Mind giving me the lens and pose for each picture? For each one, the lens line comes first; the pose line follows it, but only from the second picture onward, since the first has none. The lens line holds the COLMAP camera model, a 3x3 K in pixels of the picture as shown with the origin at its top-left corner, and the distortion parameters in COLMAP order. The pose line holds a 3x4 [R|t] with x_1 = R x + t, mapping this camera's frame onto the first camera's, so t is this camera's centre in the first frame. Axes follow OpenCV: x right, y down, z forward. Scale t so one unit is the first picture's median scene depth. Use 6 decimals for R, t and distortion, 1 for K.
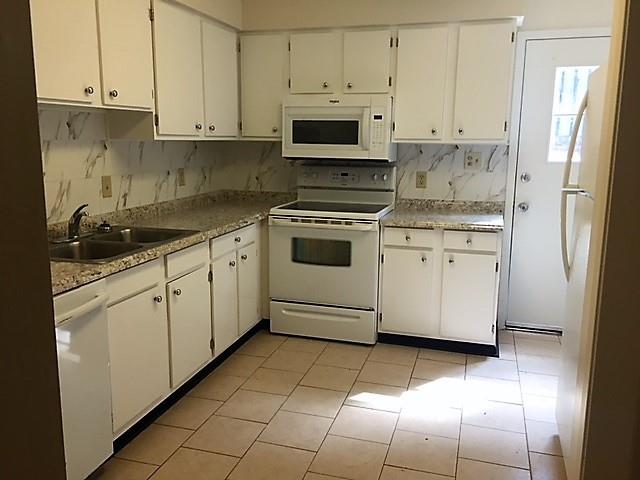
lens RADIAL K [[552.8, 0, 320.0], [0, 552.8, 240.0], [0, 0, 1]] dist [0.037785, -0.013874]
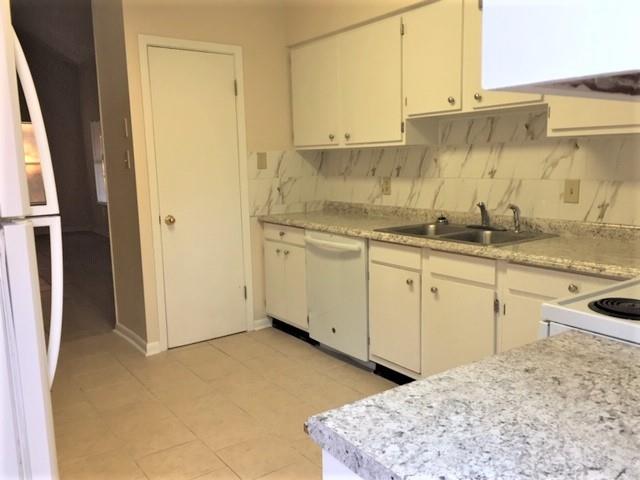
lens RADIAL K [[552.8, 0, 320.0], [0, 552.8, 240.0], [0, 0, 1]] dist [0.037785, -0.013874]
pose [[-0.612544, 0.146675, -0.776709, 0.584929], [-0.102362, 0.959638, 0.261947, -0.221477], [0.783781, 0.239960, -0.572806, 1.263685]]
